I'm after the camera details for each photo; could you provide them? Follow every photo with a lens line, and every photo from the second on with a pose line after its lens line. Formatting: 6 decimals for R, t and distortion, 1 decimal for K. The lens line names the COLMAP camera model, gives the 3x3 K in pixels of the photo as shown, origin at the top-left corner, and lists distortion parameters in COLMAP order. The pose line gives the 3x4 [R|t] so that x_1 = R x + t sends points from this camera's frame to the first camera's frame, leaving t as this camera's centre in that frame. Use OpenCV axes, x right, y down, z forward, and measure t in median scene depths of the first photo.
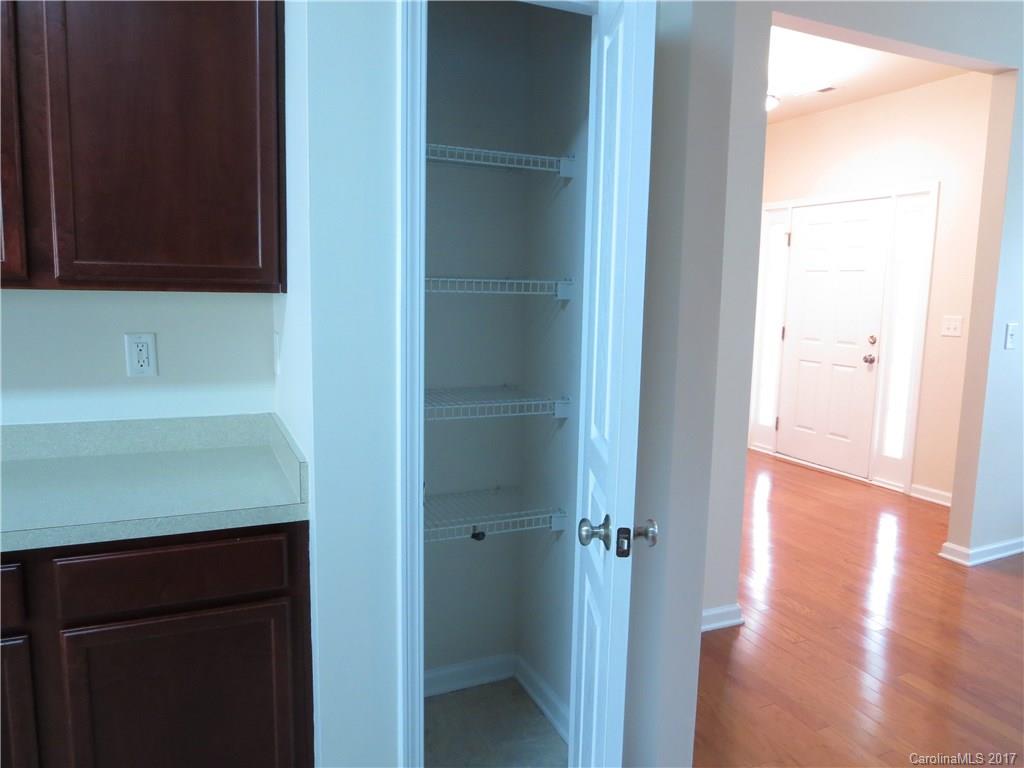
lens RADIAL K [[722.0, 0, 512.0], [0, 722.0, 384.0], [0, 0, 1]] dist [-0.020810, 0.004518]
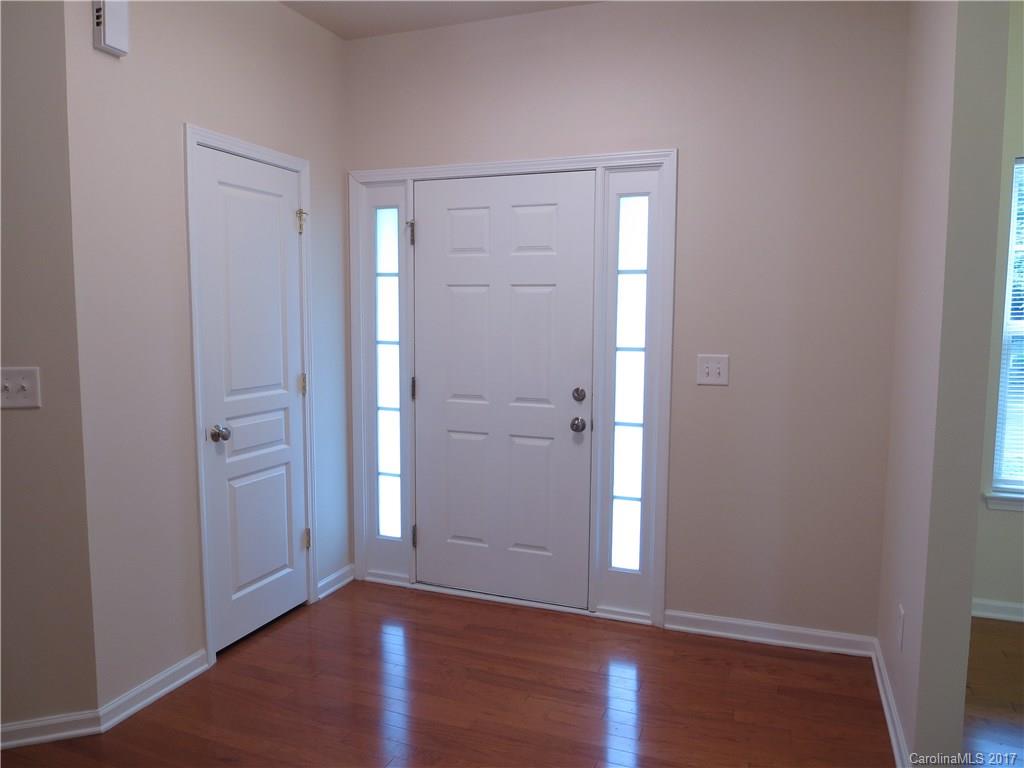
lens RADIAL K [[722.0, 0, 512.0], [0, 722.0, 384.0], [0, 0, 1]] dist [-0.020810, 0.004518]
pose [[0.711640, -0.085205, 0.697358, 0.015994], [0.102335, 0.994603, 0.017093, -0.087178], [-0.695051, 0.059199, 0.716519, 0.581119]]
